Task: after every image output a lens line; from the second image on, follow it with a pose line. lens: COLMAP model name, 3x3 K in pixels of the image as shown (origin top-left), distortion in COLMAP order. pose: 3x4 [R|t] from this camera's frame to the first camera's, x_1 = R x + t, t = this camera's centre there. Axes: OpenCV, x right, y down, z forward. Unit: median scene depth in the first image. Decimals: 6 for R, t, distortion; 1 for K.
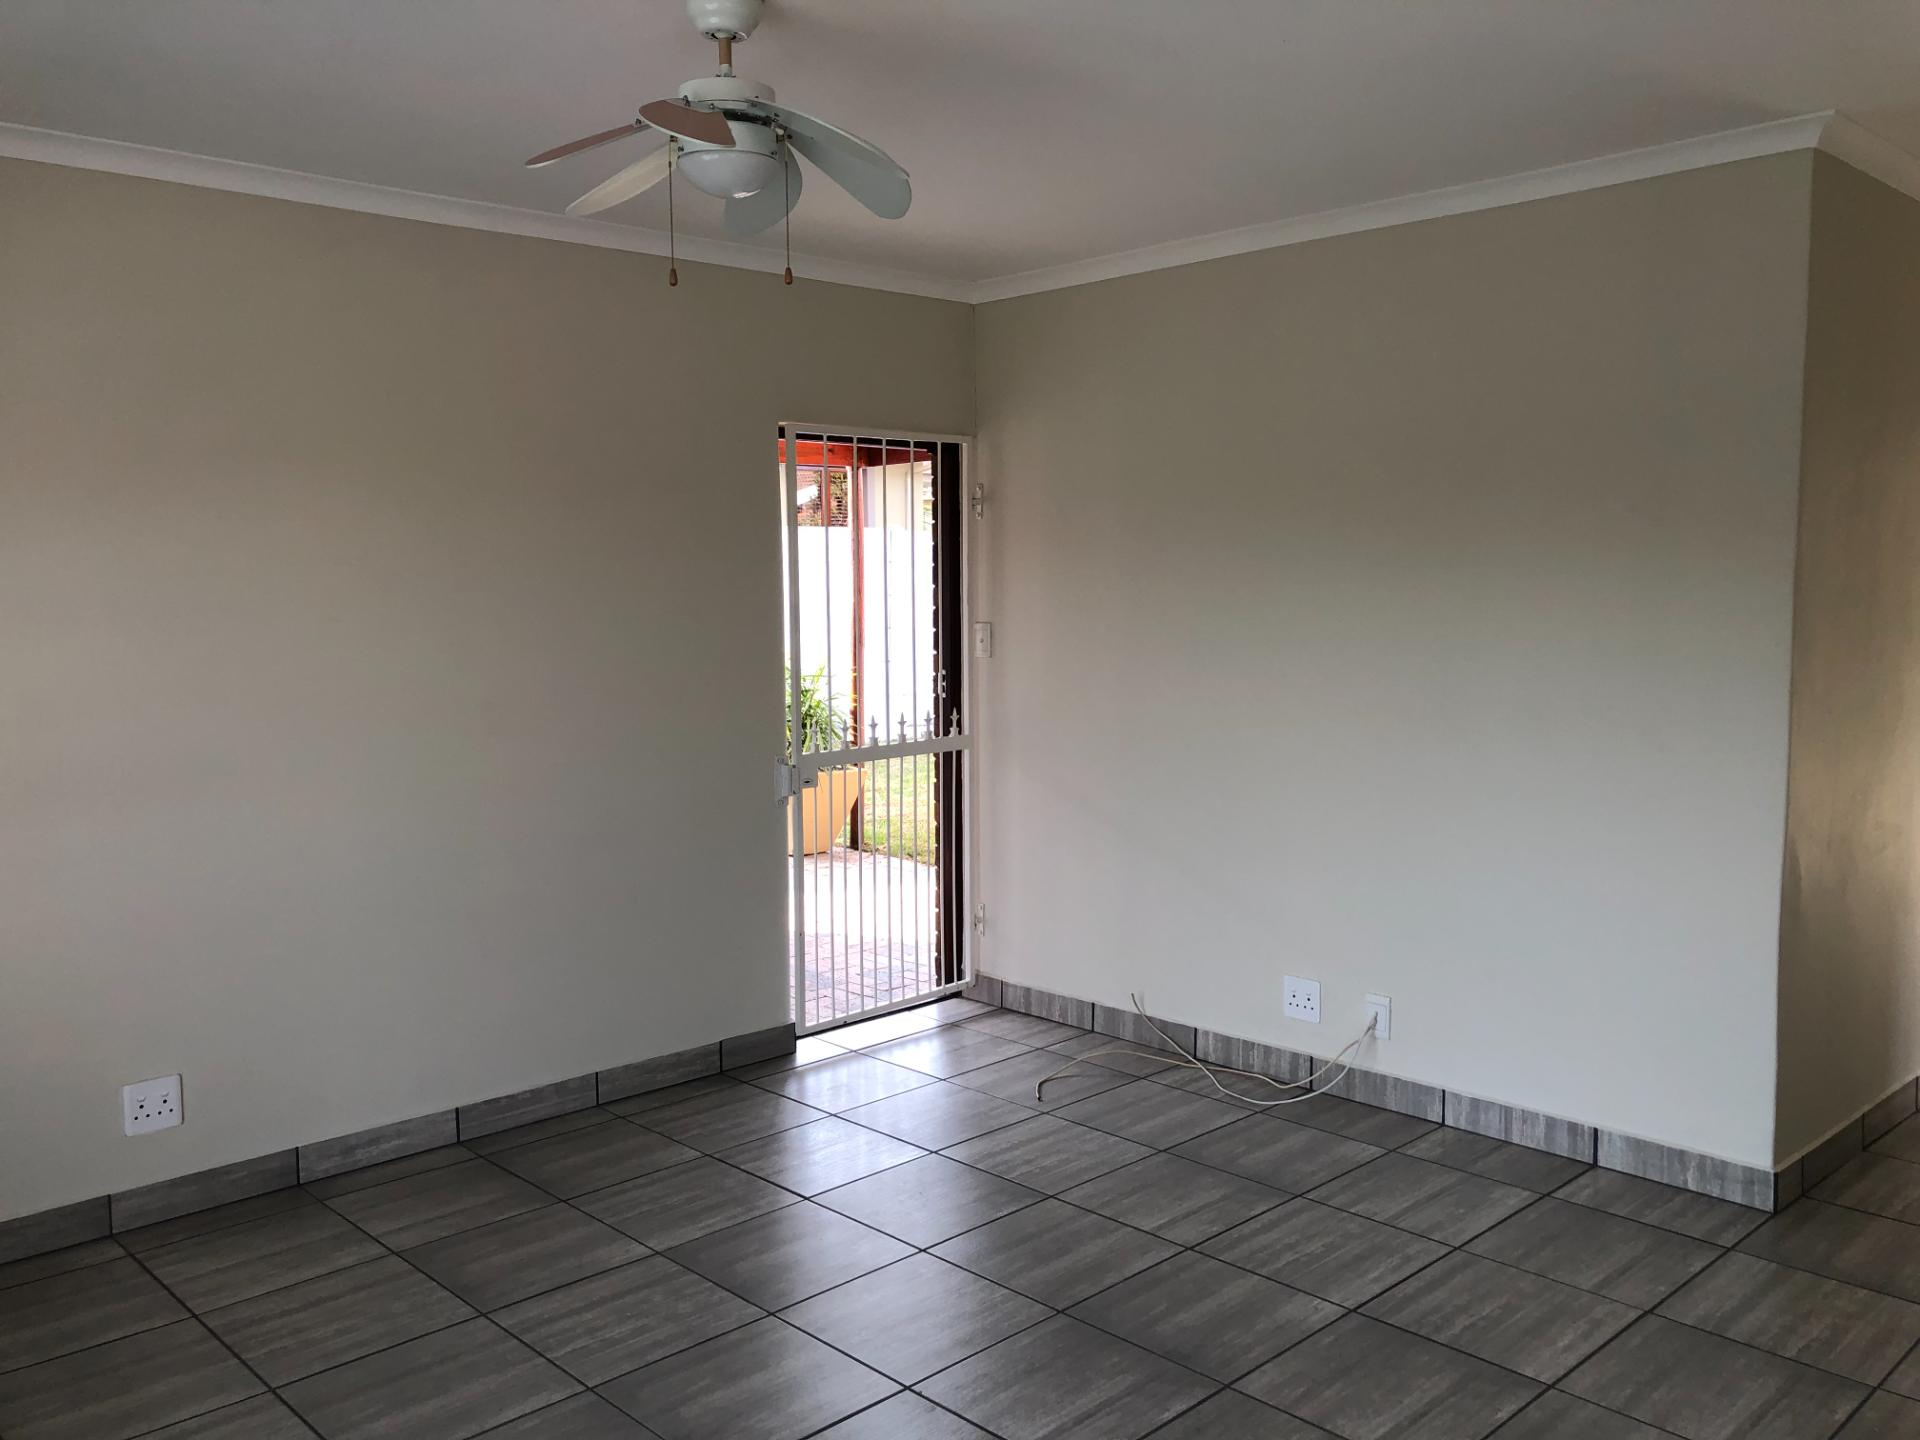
lens RADIAL K [[1584.4, 0, 966.4], [0, 1584.4, 717.2], [0, 0, 1]] dist [0.033556, -0.014339]
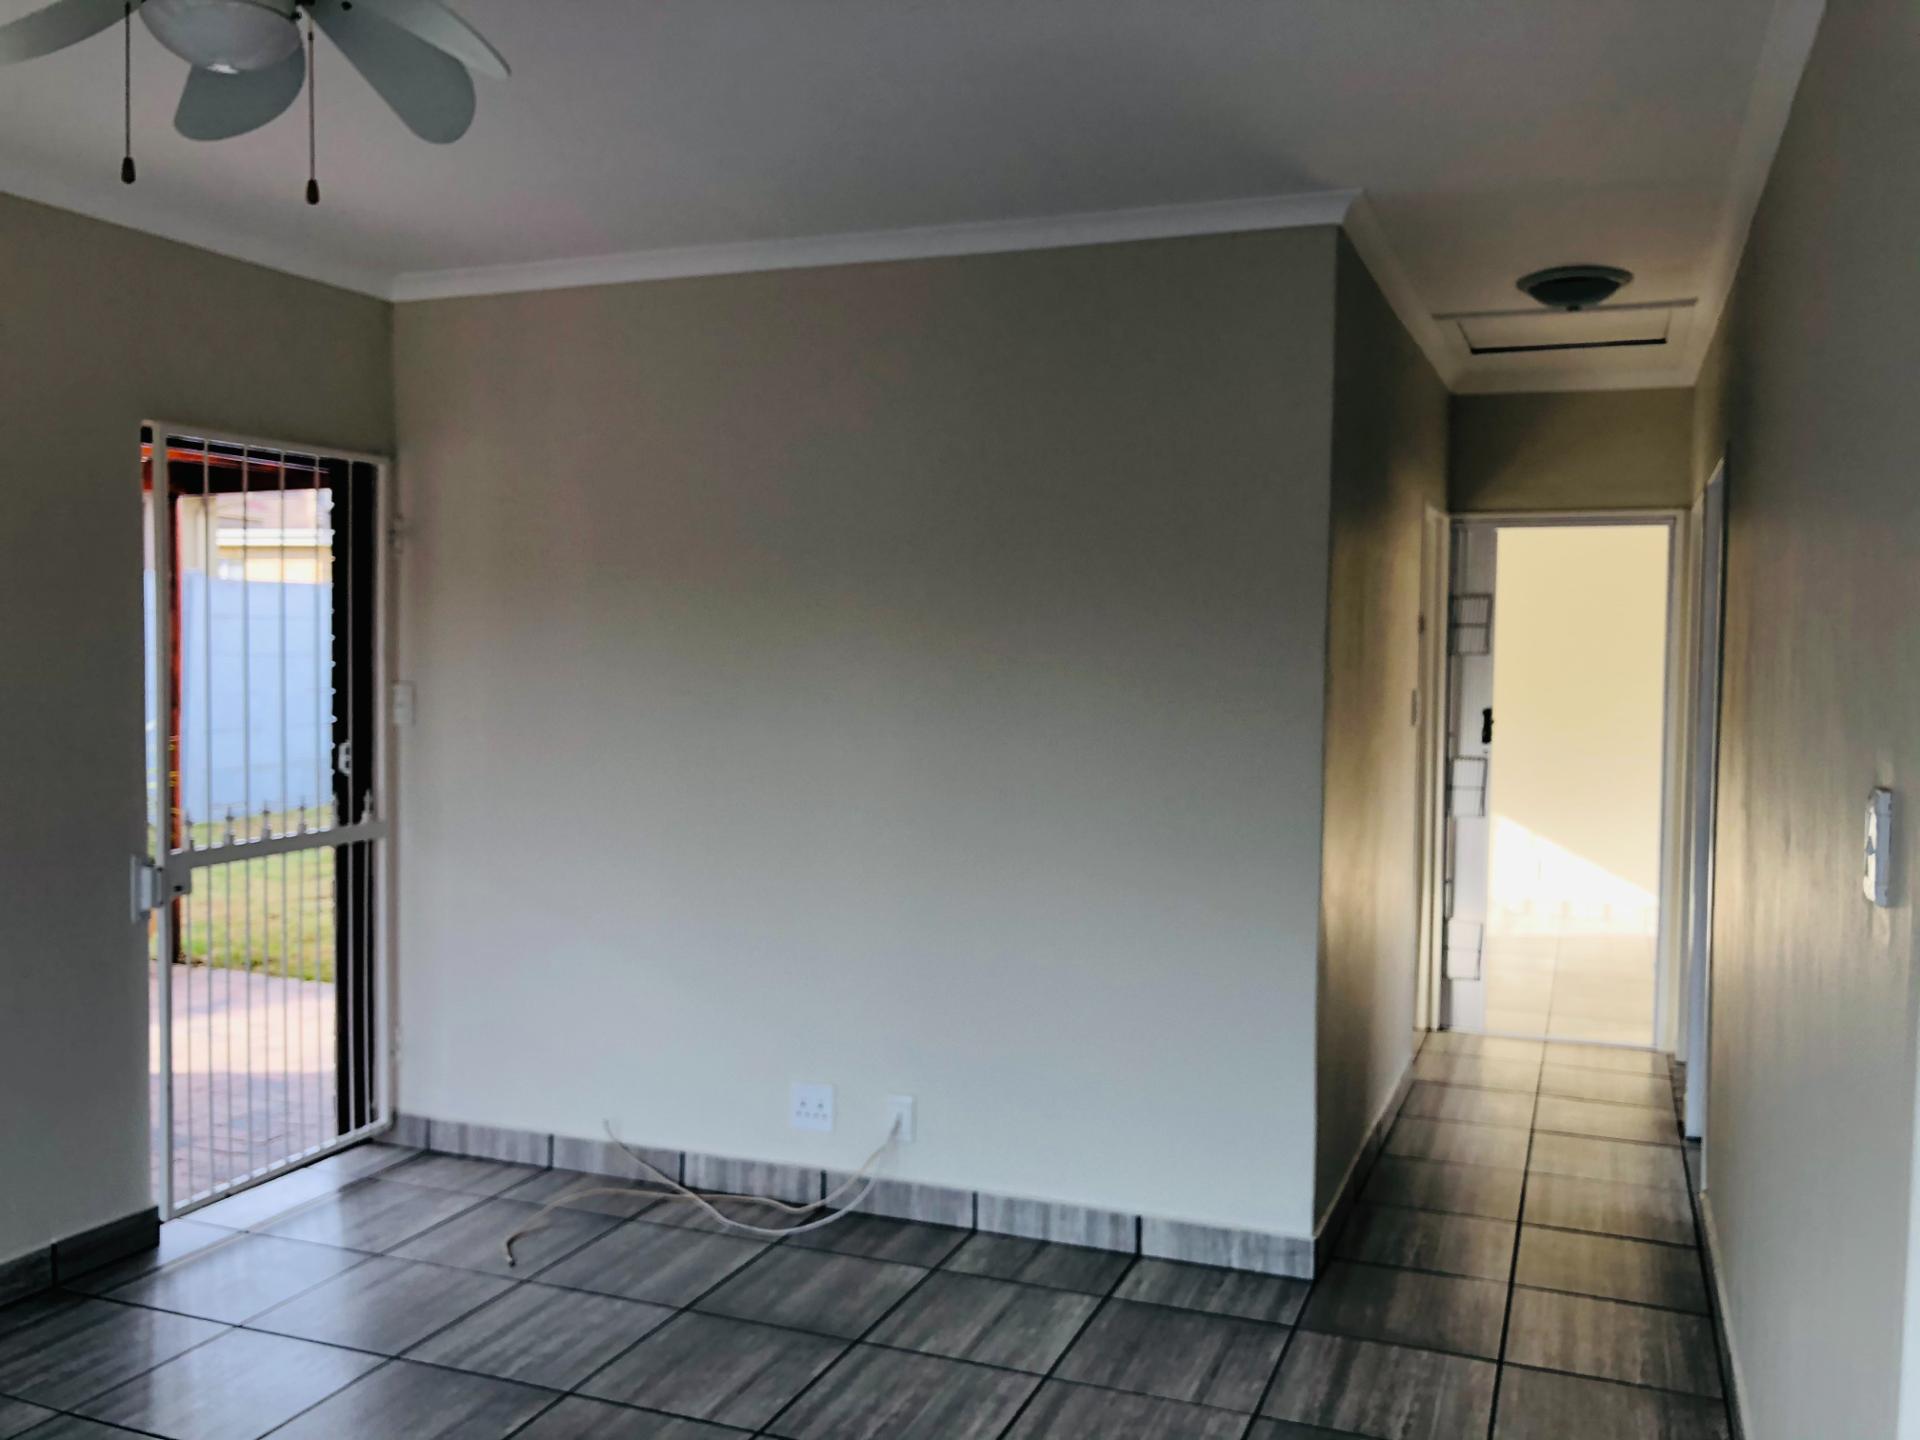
lens RADIAL K [[1622.0, 0, 960.0], [0, 1622.0, 720.0], [0, 0, 1]] dist [-0.000181, 0.009681]
pose [[0.910556, -0.004044, 0.413367, -0.095118], [0.021462, 0.999066, -0.037503, -0.003478], [-0.412829, 0.043020, 0.909792, 0.143015]]
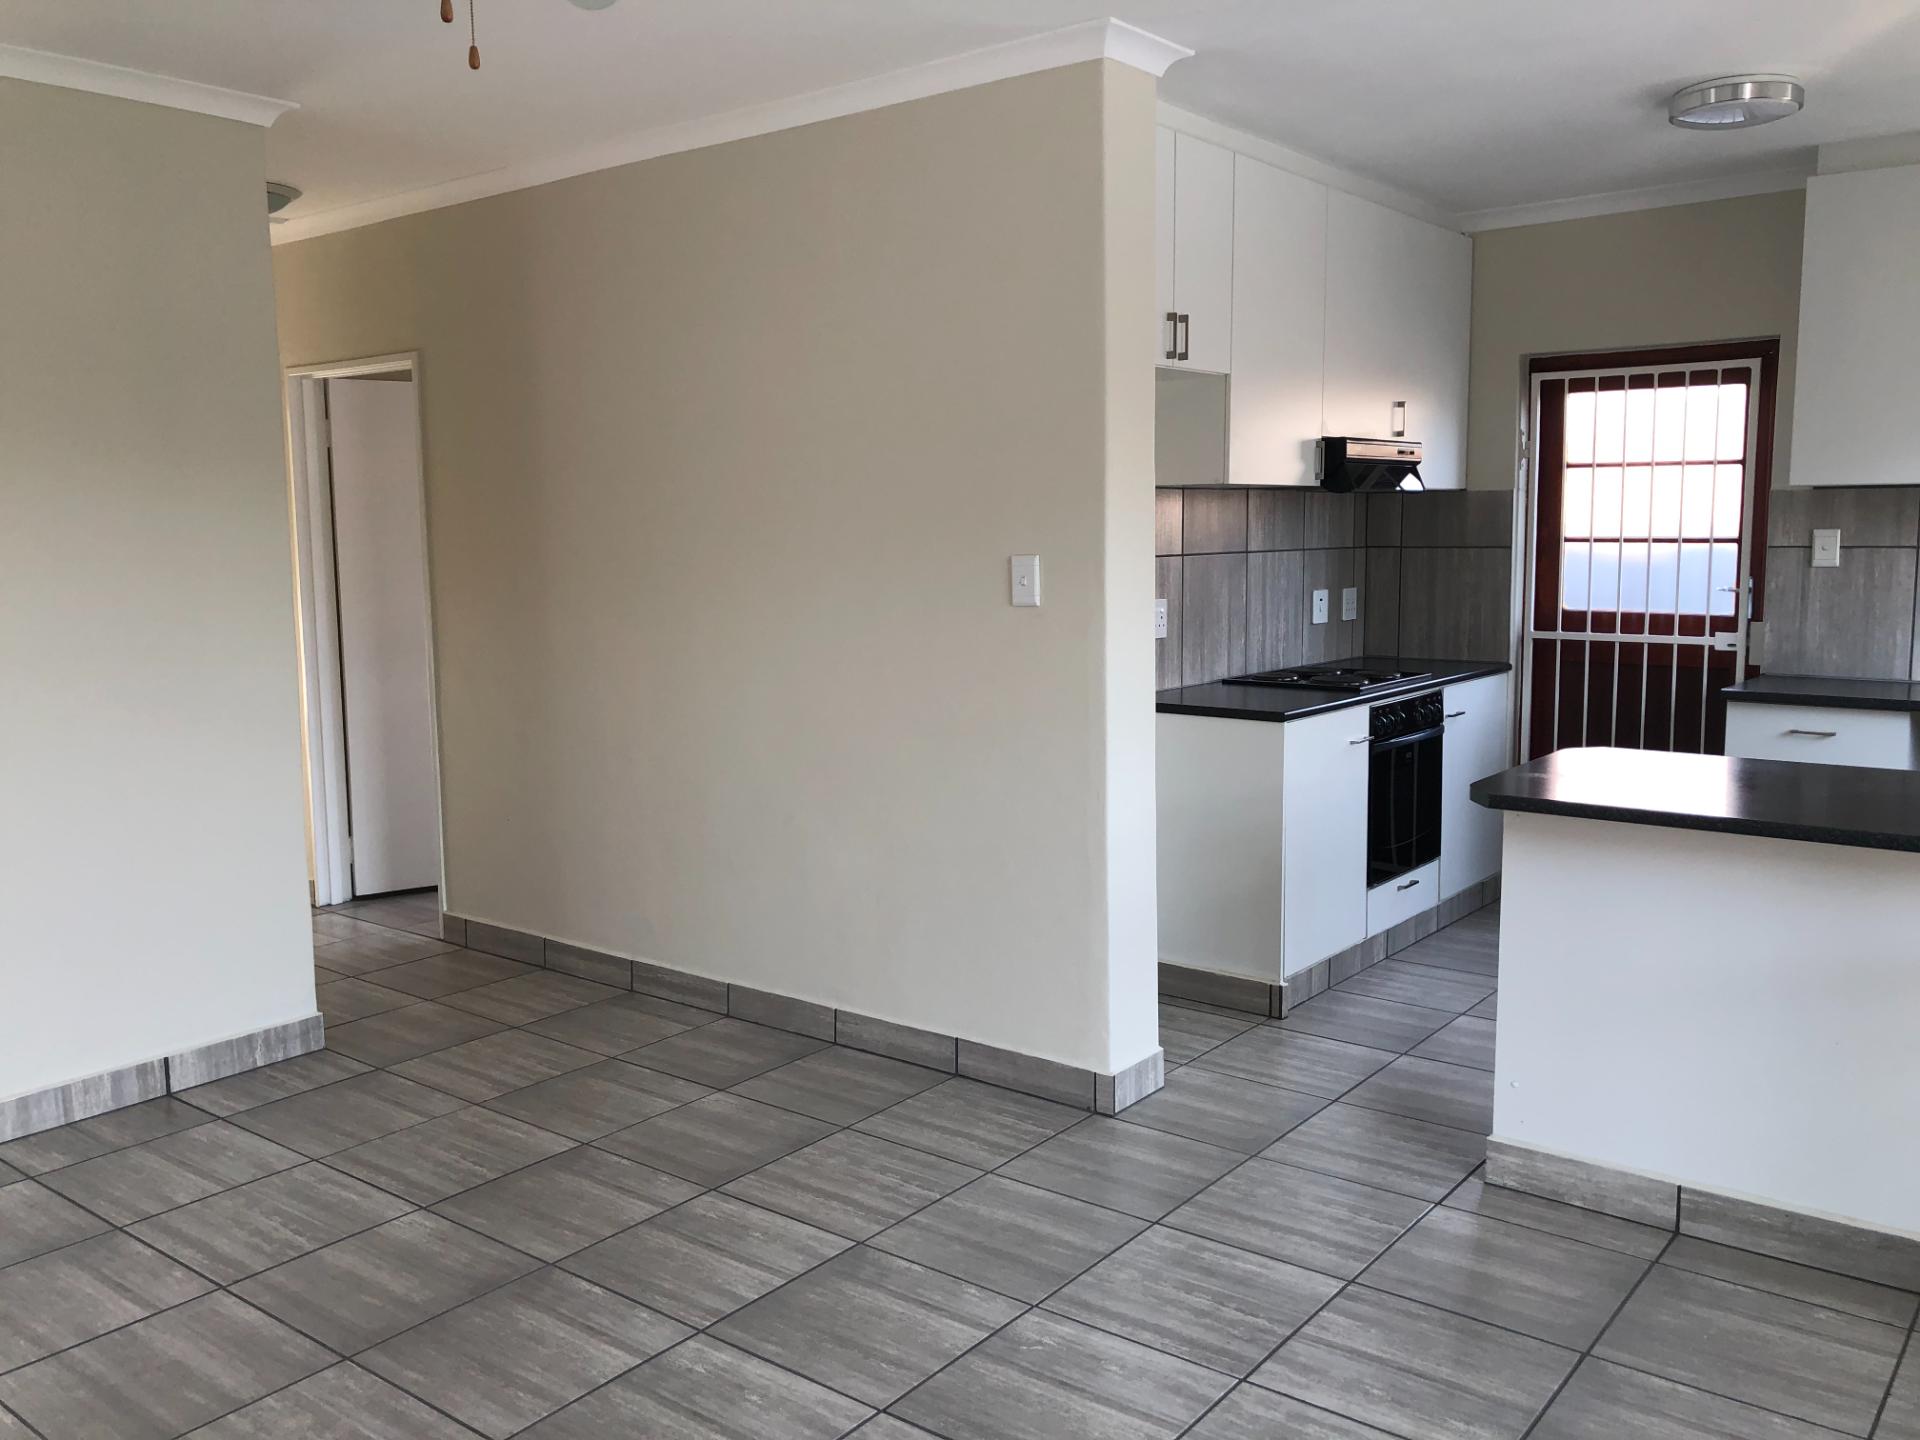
lens RADIAL K [[1584.4, 0, 966.4], [0, 1584.4, 717.2], [0, 0, 1]] dist [0.033556, -0.014339]
pose [[-0.140179, -0.108065, 0.984211, -0.594287], [0.107568, 0.986480, 0.123635, -0.018946], [-0.984266, 0.123201, -0.126660, 0.576243]]
